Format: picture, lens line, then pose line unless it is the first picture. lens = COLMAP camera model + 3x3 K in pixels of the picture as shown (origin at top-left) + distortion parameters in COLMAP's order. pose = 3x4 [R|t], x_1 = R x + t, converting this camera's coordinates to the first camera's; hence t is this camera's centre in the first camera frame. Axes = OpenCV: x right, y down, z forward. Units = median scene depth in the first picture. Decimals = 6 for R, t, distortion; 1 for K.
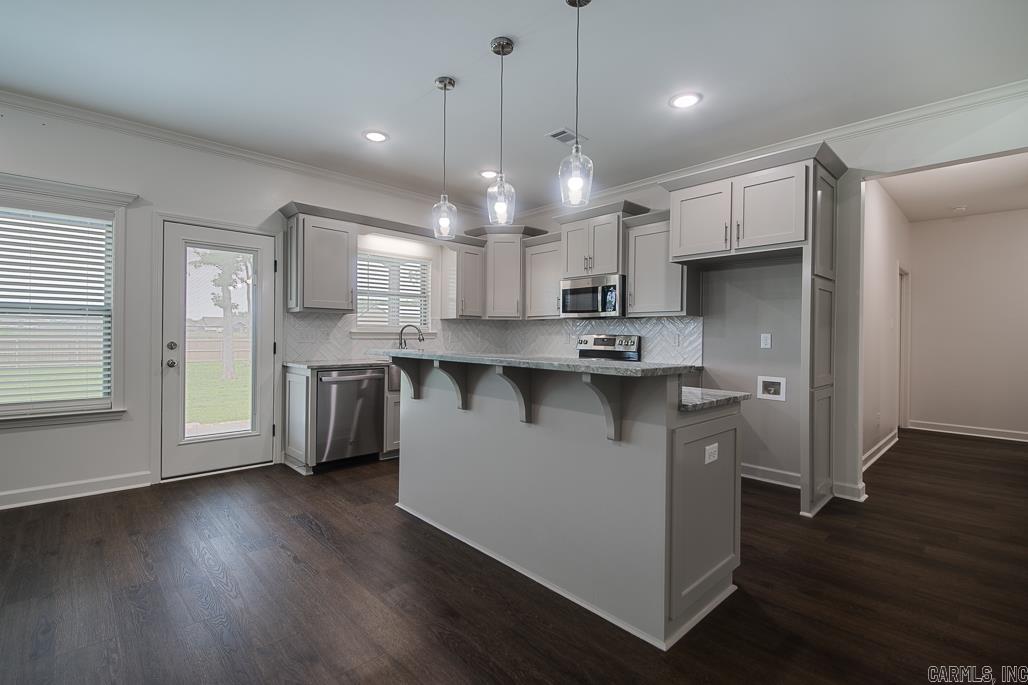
lens RADIAL K [[477.0, 0, 513.5], [0, 477.0, 337.5], [0, 0, 1]] dist [0.014692, 0.000059]
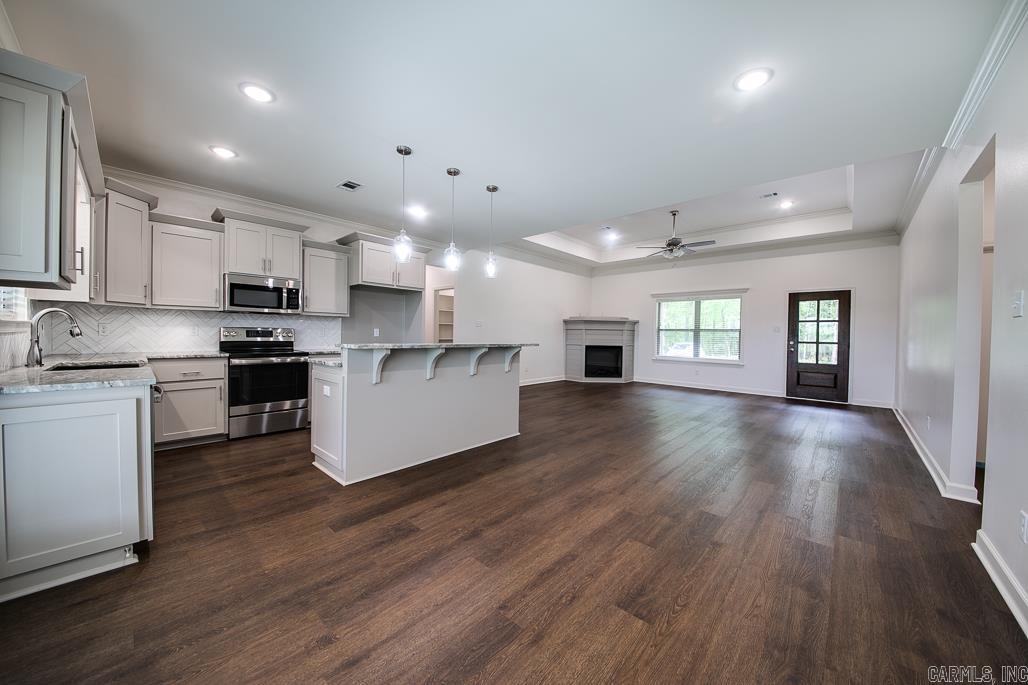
lens RADIAL K [[362.8, 0, 510.7], [0, 362.8, 339.1], [0, 0, 1]] dist [-0.000644, -0.000207]
pose [[-0.043823, -0.021033, 0.998818, -0.779193], [-0.007860, 0.999755, 0.020708, -0.001076], [-0.999008, -0.006943, -0.043978, 0.482960]]
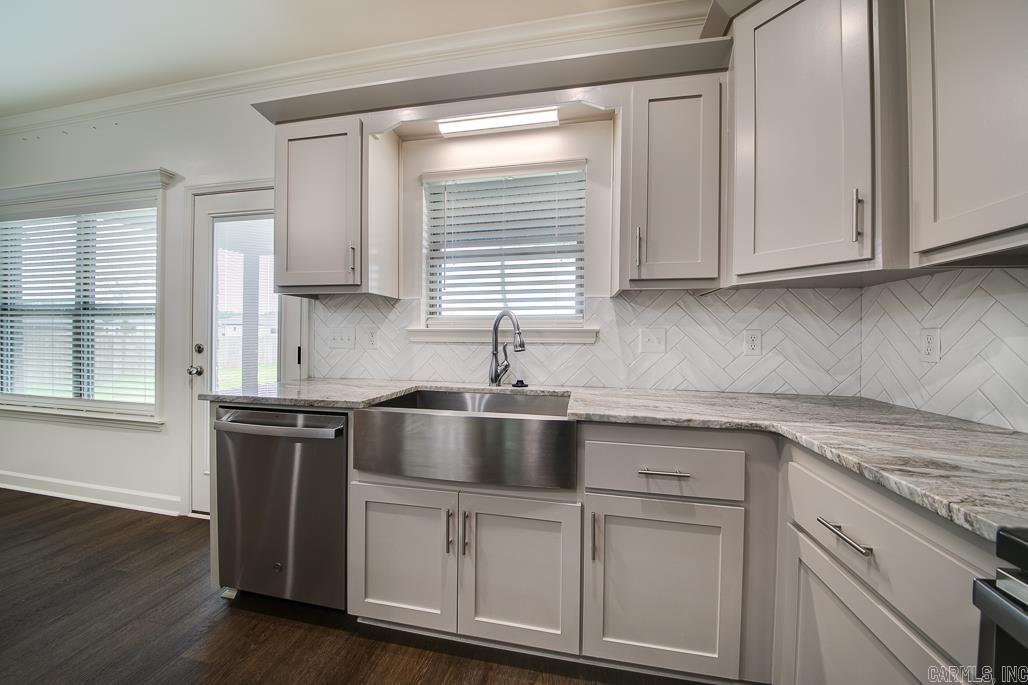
lens RADIAL K [[362.8, 0, 510.7], [0, 362.8, 339.1], [0, 0, 1]] dist [-0.000644, -0.000207]
pose [[0.569598, 0.002563, -0.821919, 0.071152], [-0.005931, 0.999982, -0.000991, -0.001415], [0.821902, 0.005440, 0.569603, 0.898455]]
